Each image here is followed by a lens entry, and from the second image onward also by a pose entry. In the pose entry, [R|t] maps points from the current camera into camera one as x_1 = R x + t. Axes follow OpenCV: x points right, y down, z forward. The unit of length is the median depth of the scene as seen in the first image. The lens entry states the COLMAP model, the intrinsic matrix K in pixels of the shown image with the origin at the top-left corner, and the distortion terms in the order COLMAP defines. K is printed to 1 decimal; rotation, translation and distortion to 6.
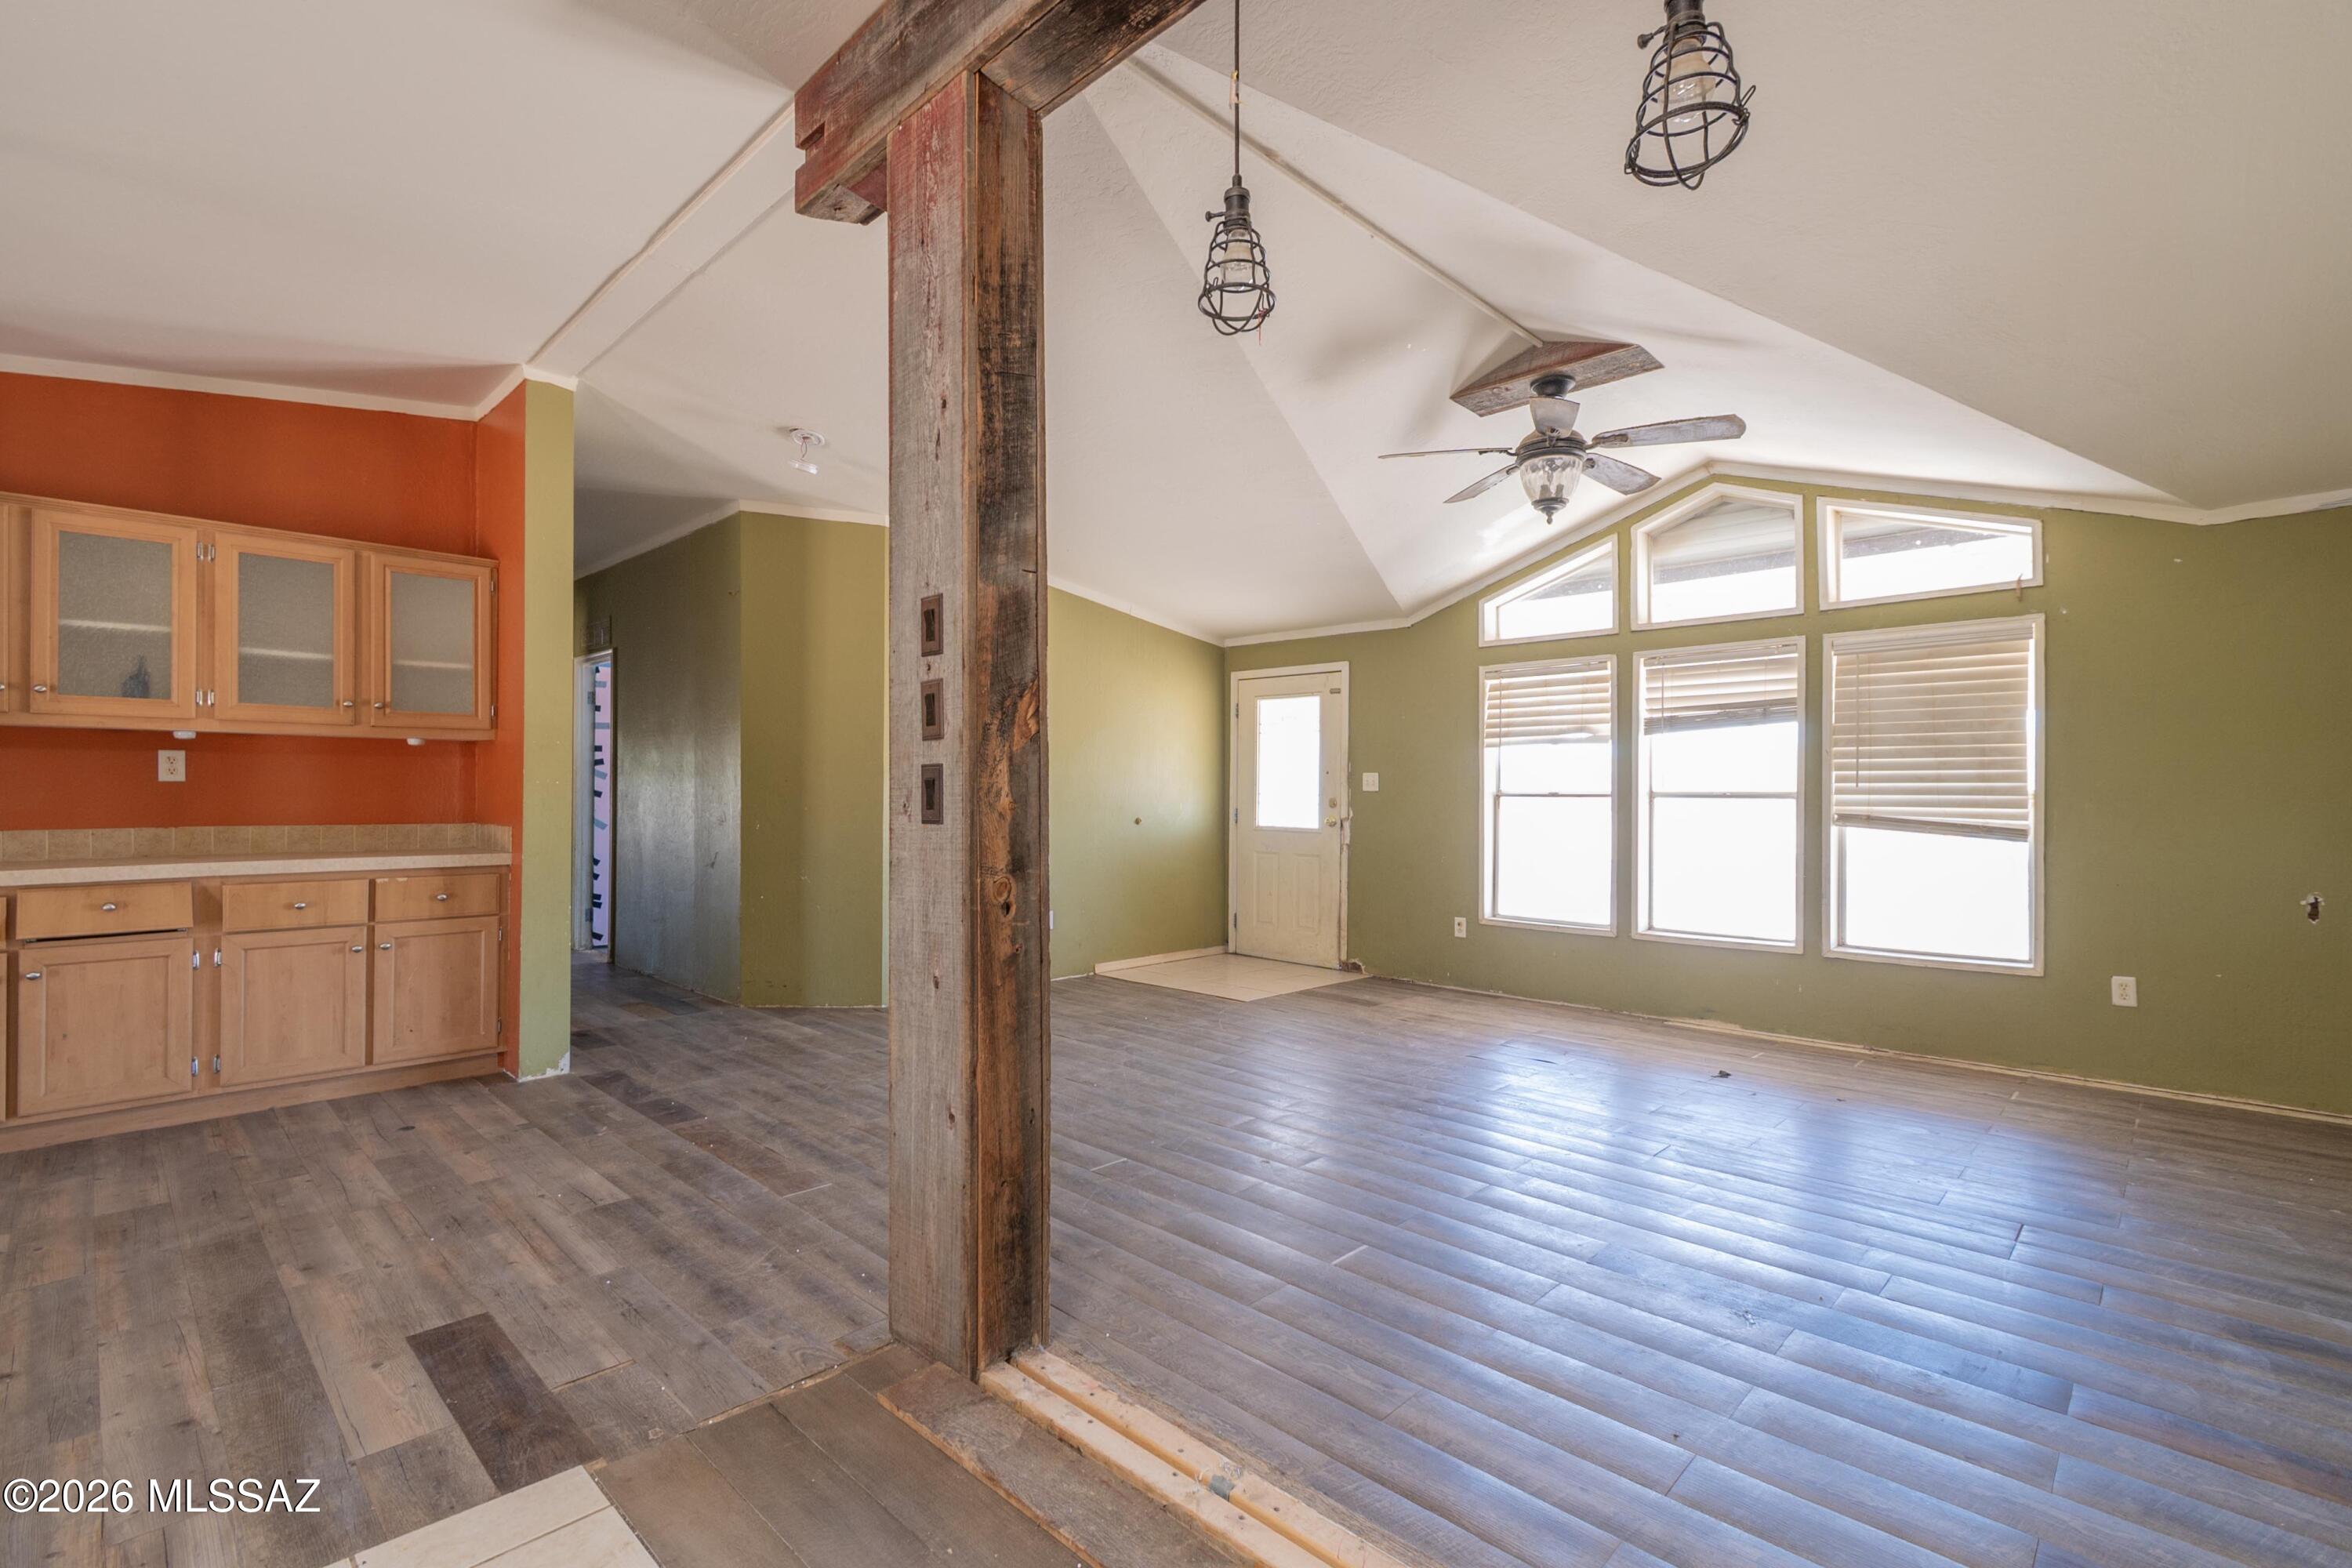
lens RADIAL K [[1047.1, 0, 1183.8], [0, 1047.1, 786.6], [0, 0, 1]] dist [0.008328, -0.004444]
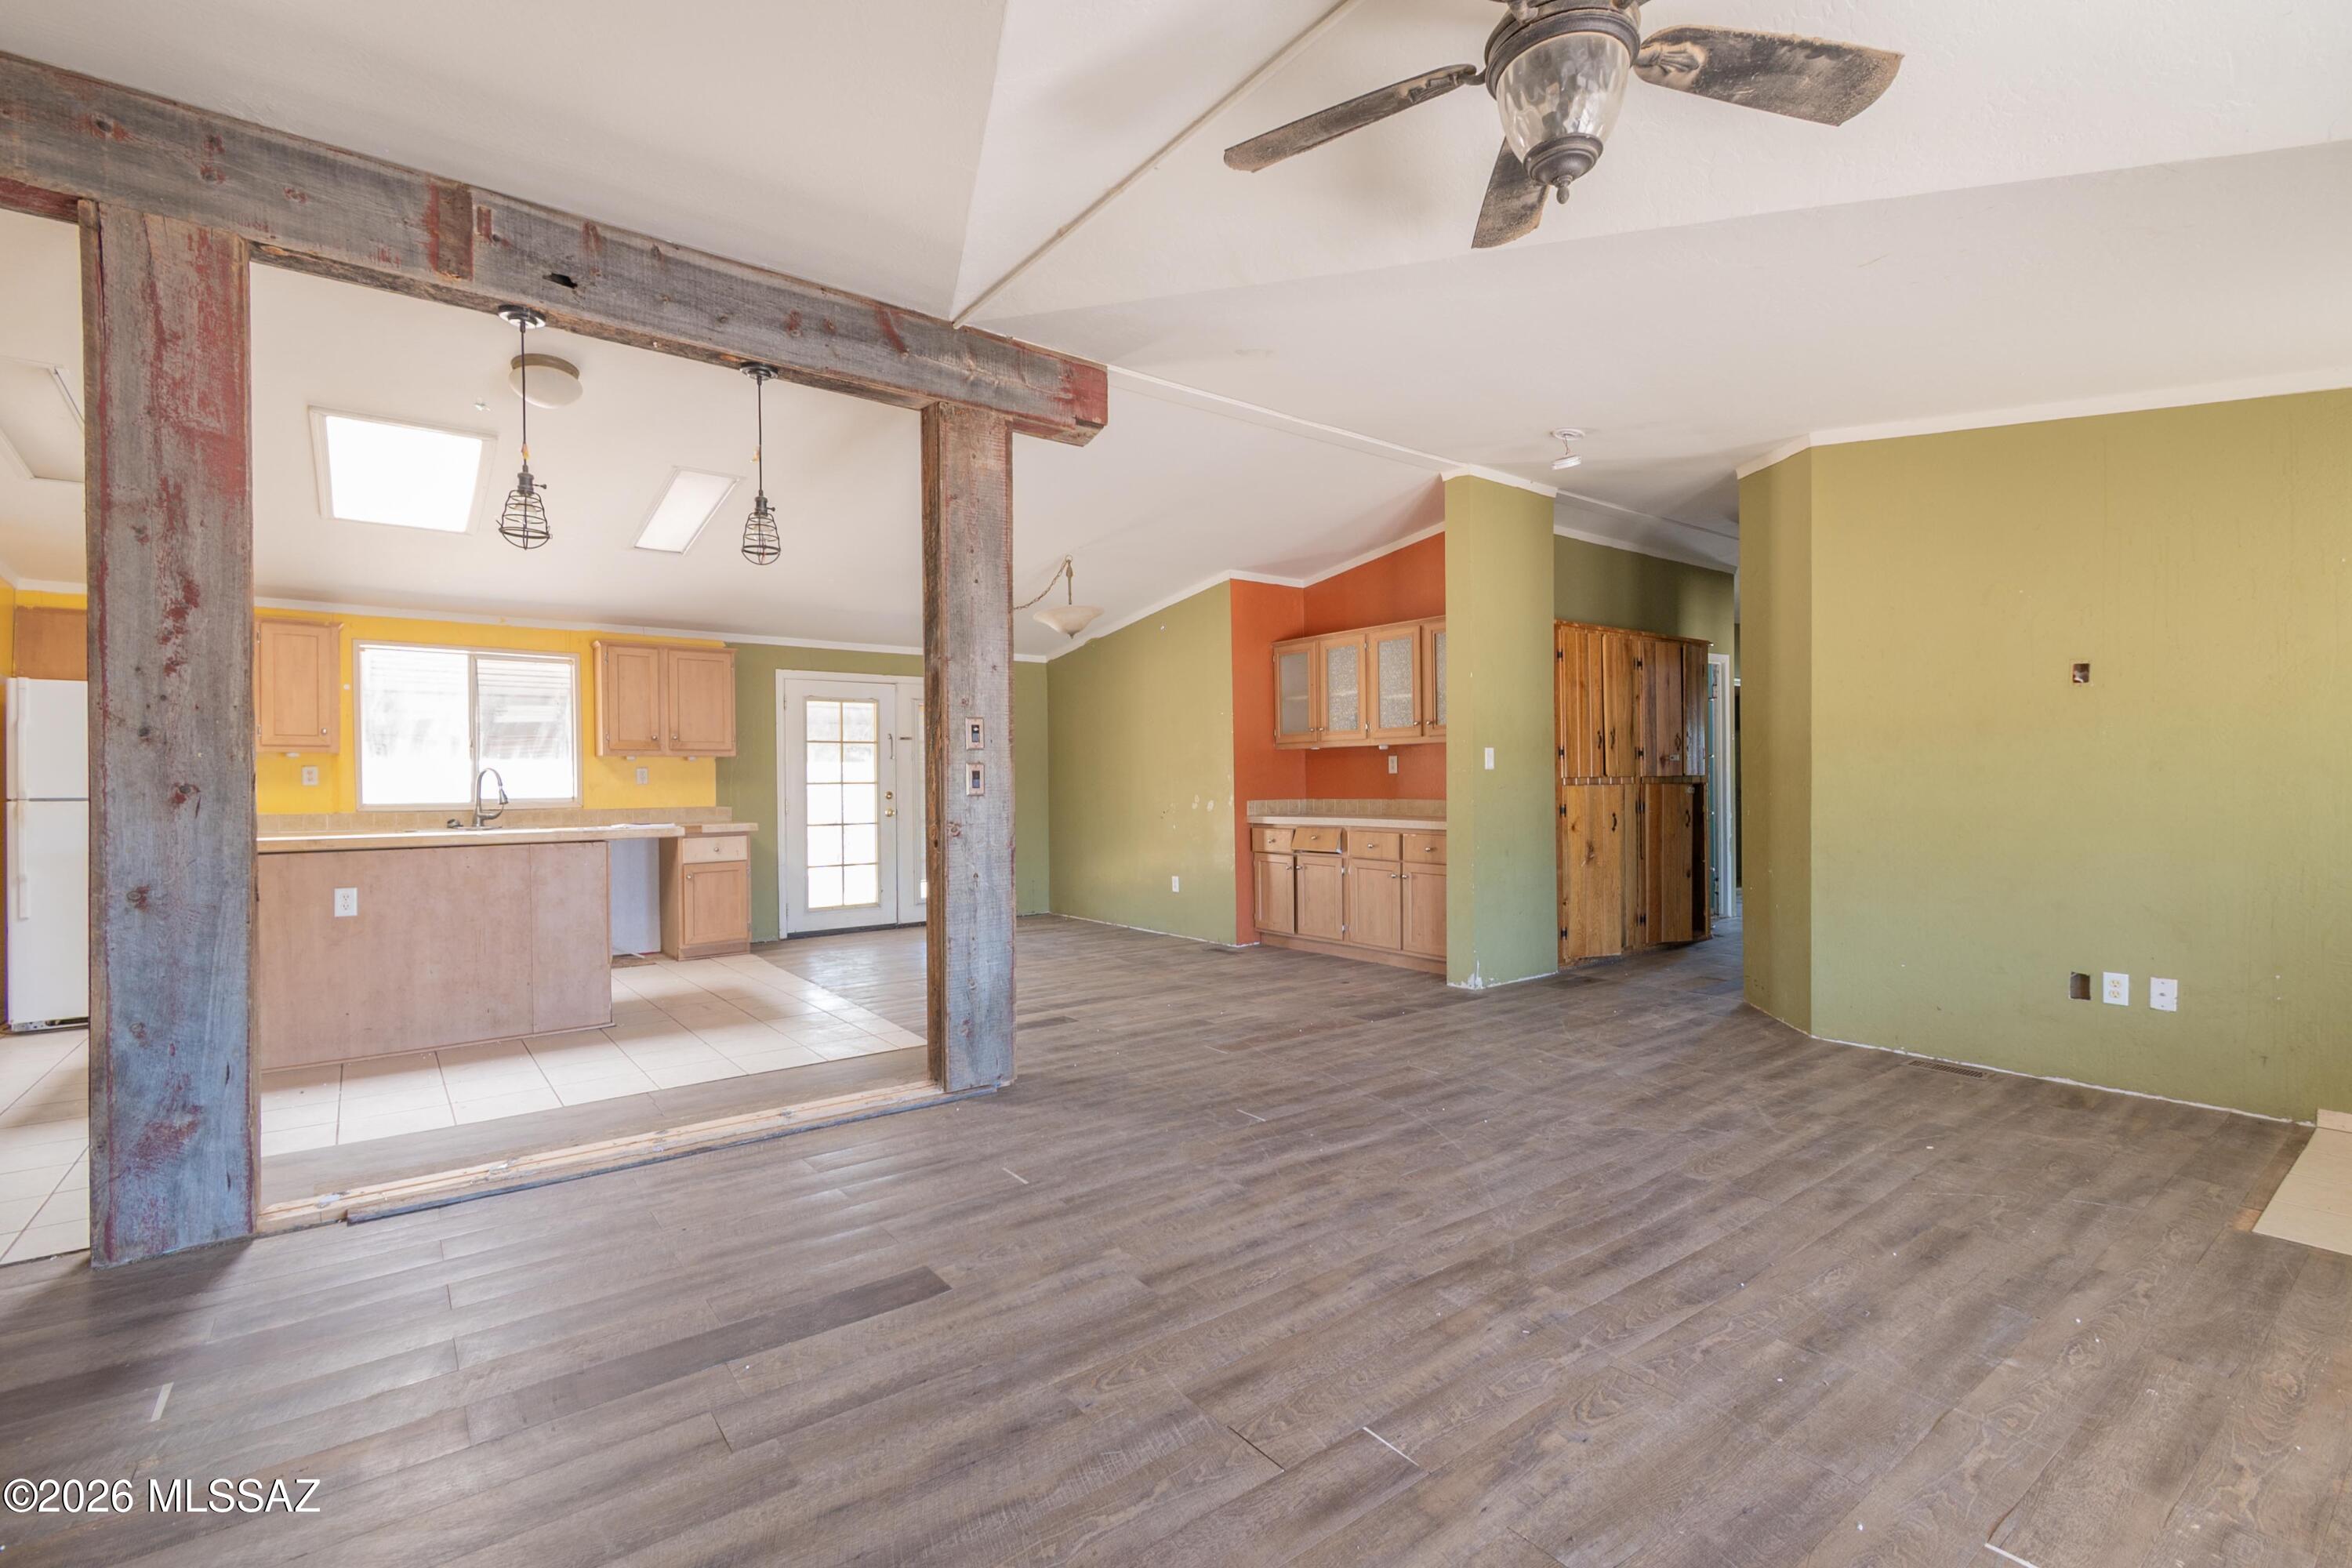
lens RADIAL K [[1047.1, 0, 1174.9], [0, 1047.1, 786.0], [0, 0, 1]] dist [0.008328, -0.004444]
pose [[-0.154245, 0.003230, -0.988027, 0.647173], [0.013066, 0.999914, 0.001229, 0.007226], [0.987946, -0.012720, -0.154274, 0.688861]]
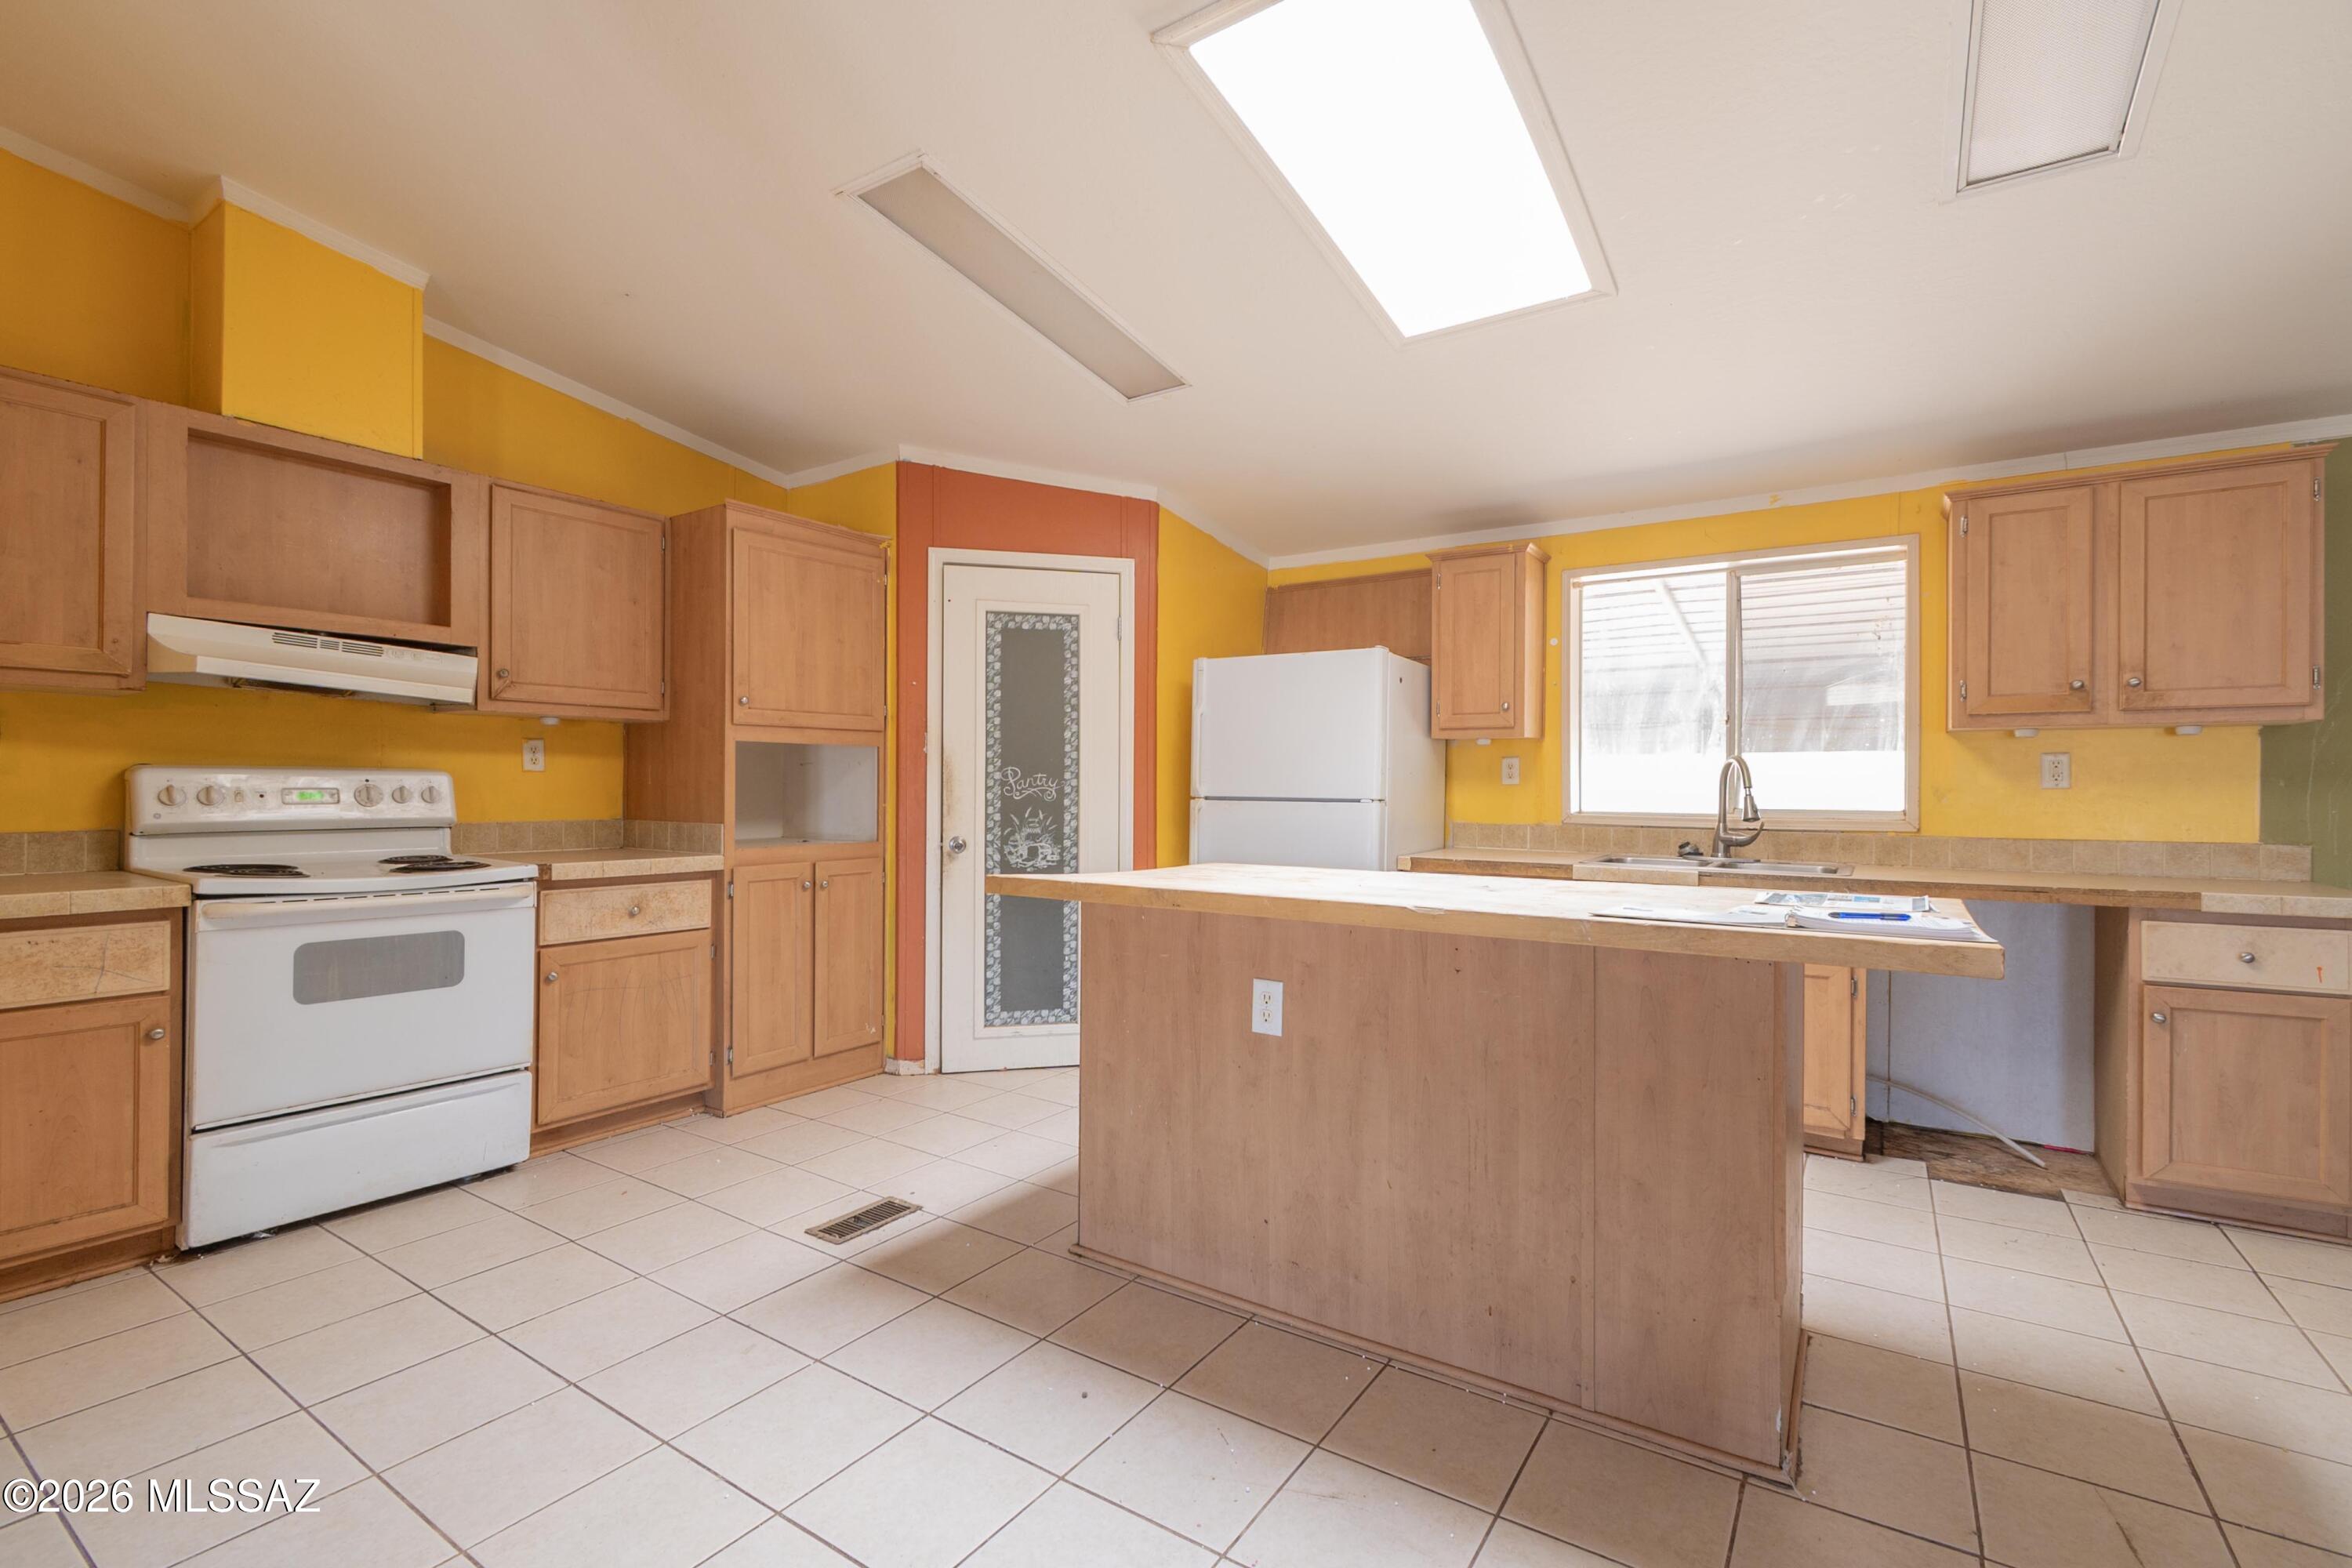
lens RADIAL K [[1047.1, 0, 1183.5], [0, 1047.1, 793.4], [0, 0, 1]] dist [0.008328, -0.004444]
pose [[-0.984679, -0.005641, -0.174283, 0.027950], [-0.006045, 0.999980, 0.001790, 0.002373], [0.174270, 0.002816, -0.984694, 0.325986]]
